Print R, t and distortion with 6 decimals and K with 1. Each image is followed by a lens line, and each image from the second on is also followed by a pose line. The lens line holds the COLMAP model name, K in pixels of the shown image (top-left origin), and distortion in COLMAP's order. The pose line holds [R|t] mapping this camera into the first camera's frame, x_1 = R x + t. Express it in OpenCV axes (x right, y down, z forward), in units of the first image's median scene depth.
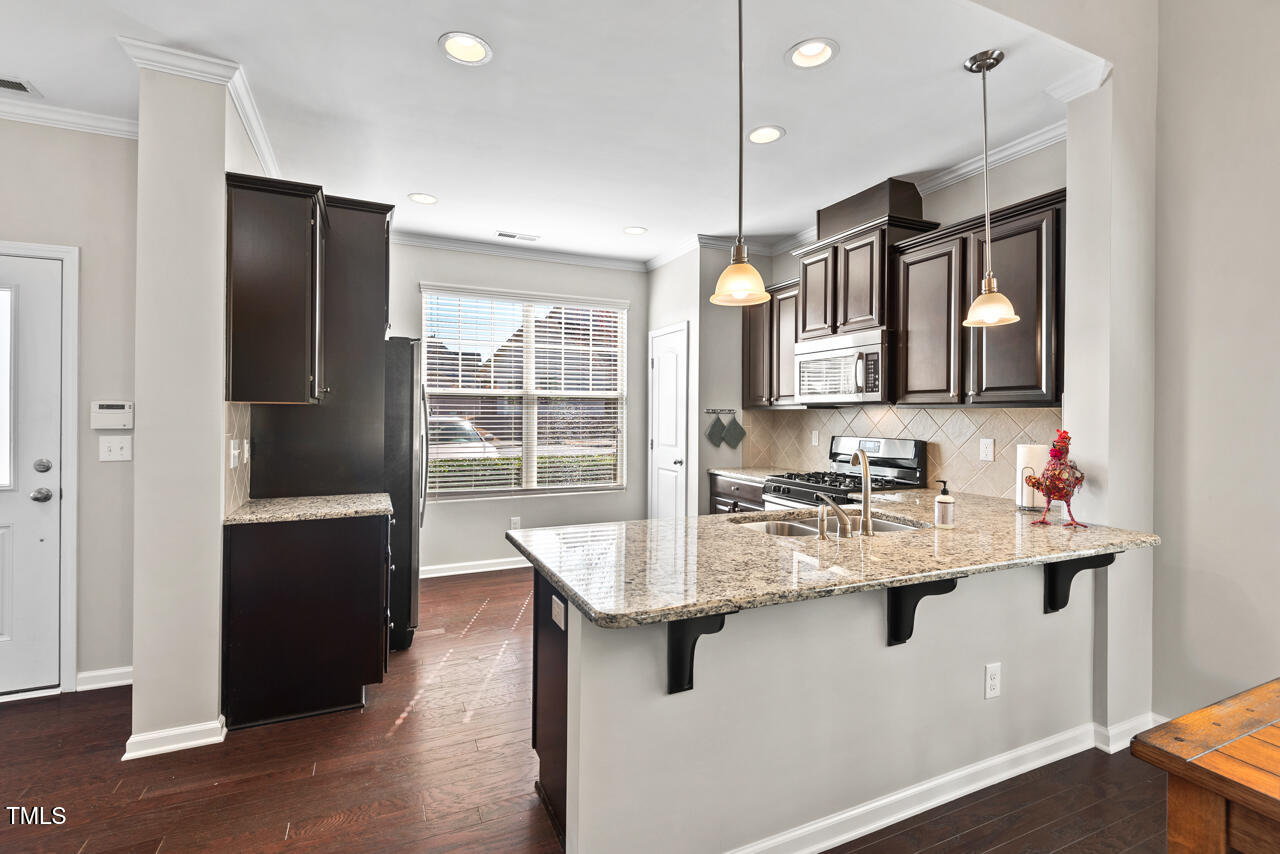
lens RADIAL K [[585.5, 0, 637.1], [0, 585.5, 414.9], [0, 0, 1]] dist [0.022244, -0.019496]
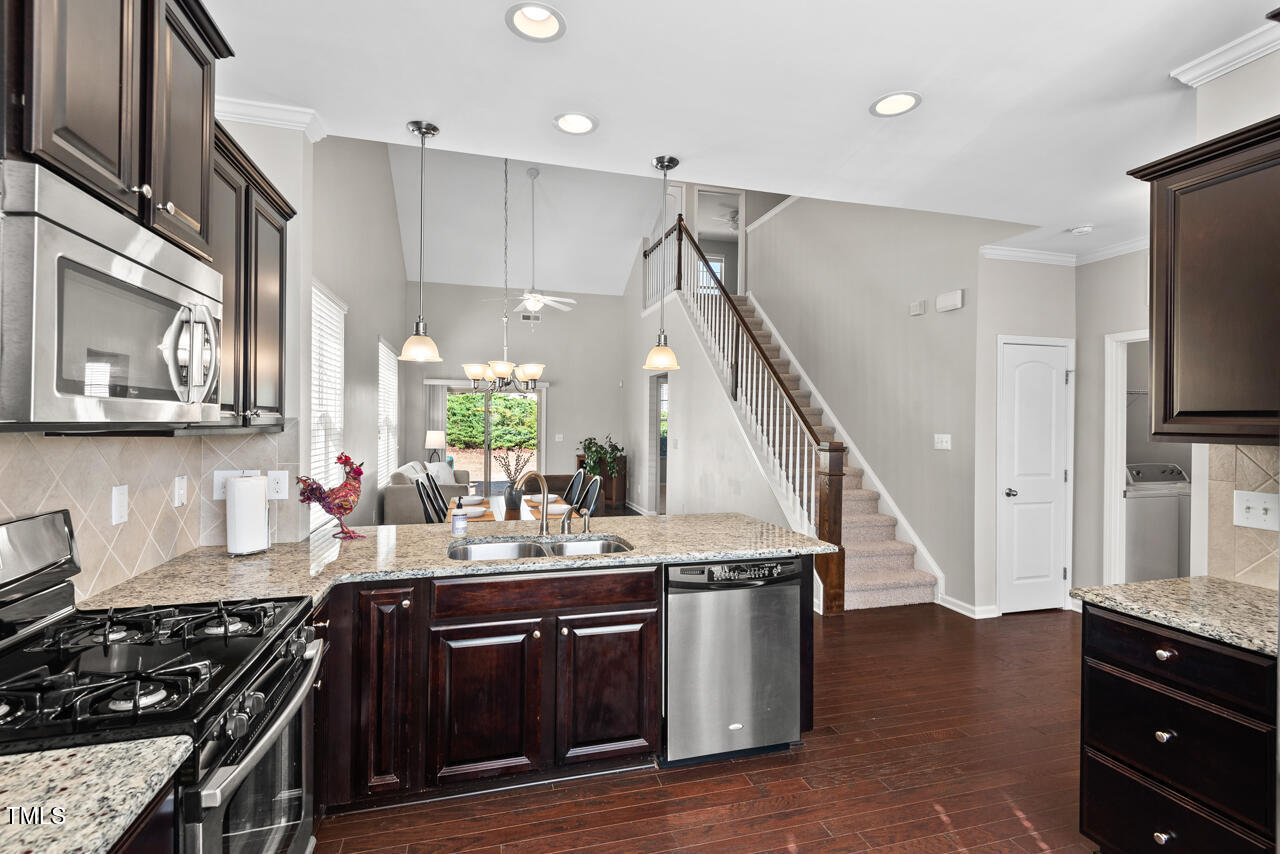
lens RADIAL K [[589.3, 0, 644.4], [0, 589.3, 421.0], [0, 0, 1]] dist [0.031919, -0.019219]
pose [[-0.989369, -0.009281, 0.145128, 0.001787], [-0.008859, 0.999954, 0.003554, -0.028981], [-0.145154, 0.002231, -0.989406, 1.401049]]
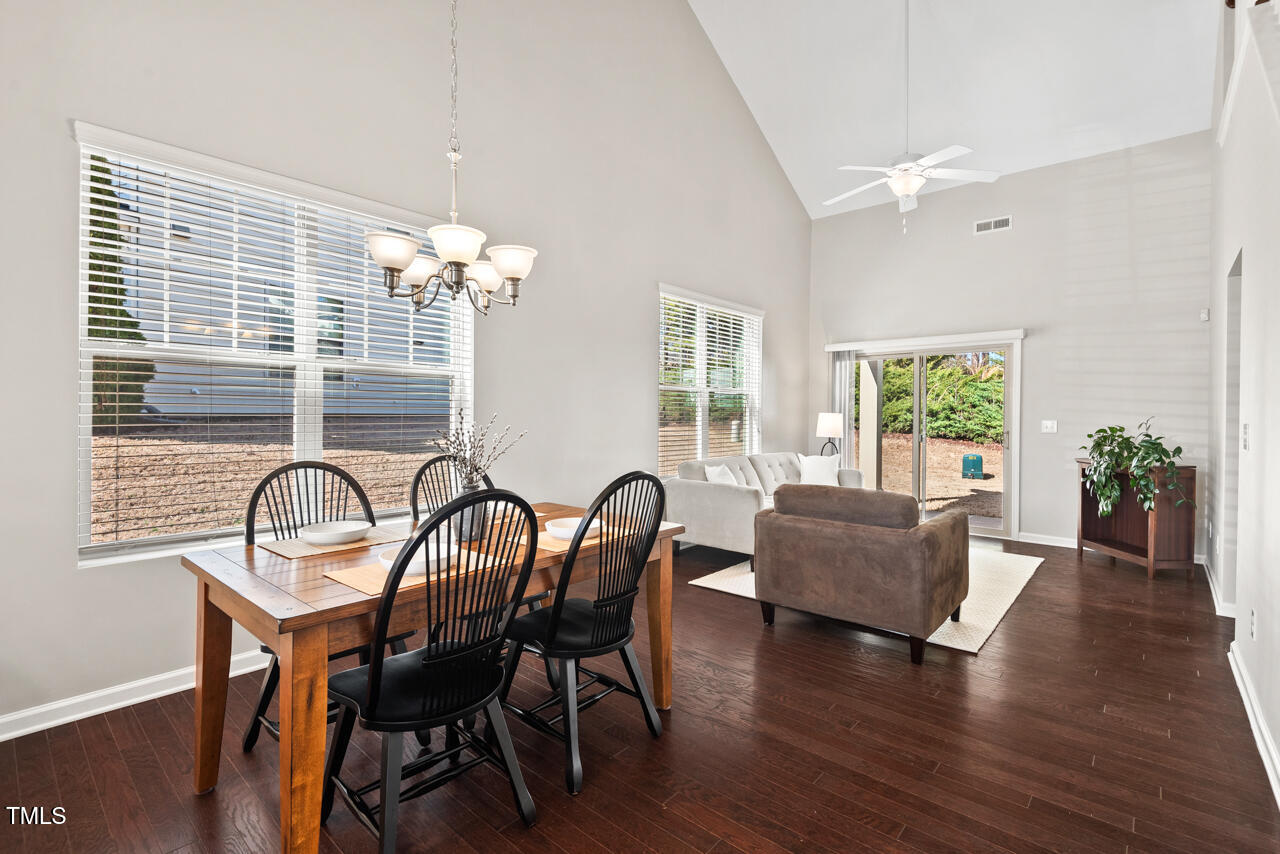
lens RADIAL K [[585.5, 0, 637.1], [0, 585.5, 414.9], [0, 0, 1]] dist [0.022244, -0.019496]
pose [[-0.408337, -0.004121, 0.912822, -0.179696], [-0.001963, 0.999991, 0.003636, 0.033500], [-0.912829, -0.000308, -0.408342, 0.263949]]
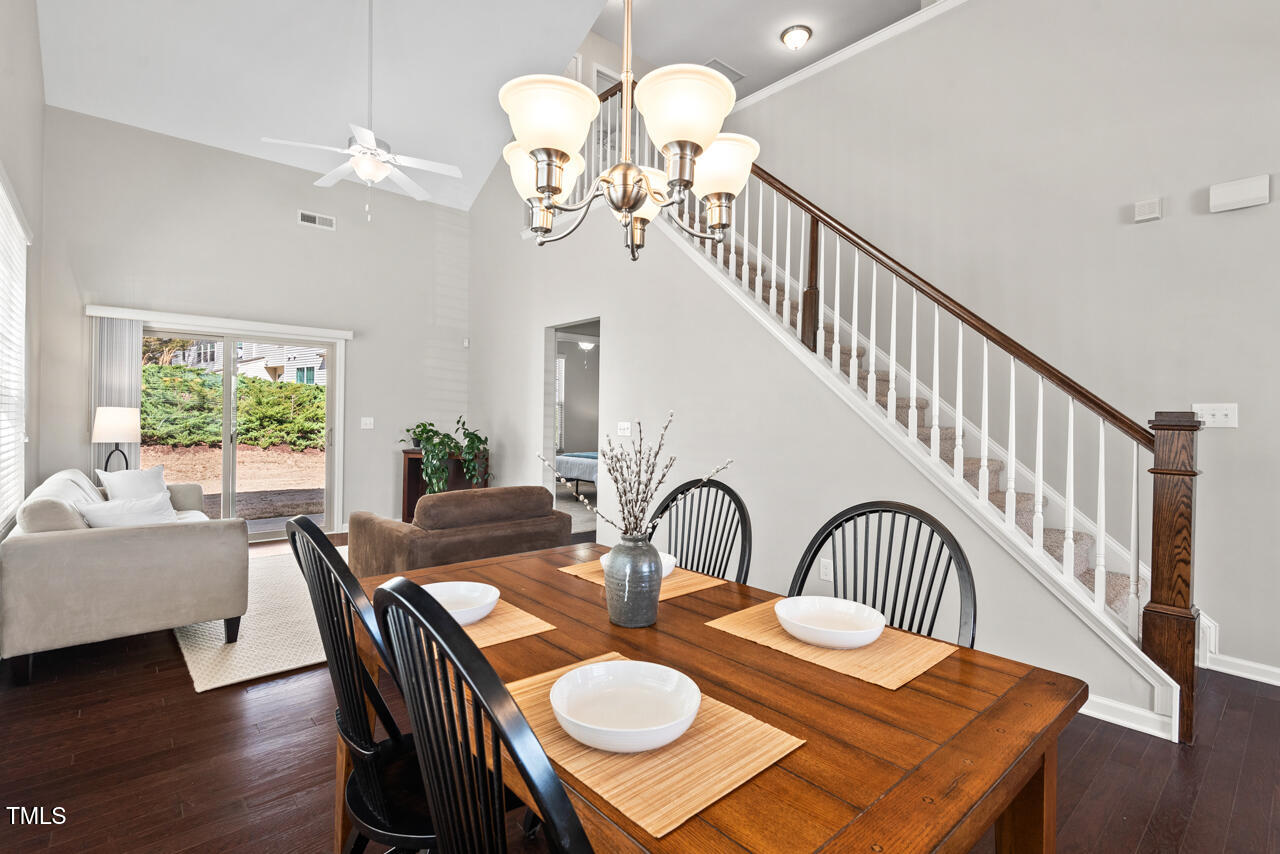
lens RADIAL K [[594.4, 0, 644.6], [0, 594.4, 417.5], [0, 0, 1]] dist [0.028992, -0.019130]
pose [[-0.955381, -0.015188, -0.294986, 0.578527], [-0.016773, 0.999855, 0.002844, 0.032387], [0.294900, 0.007665, -0.955497, 0.556535]]
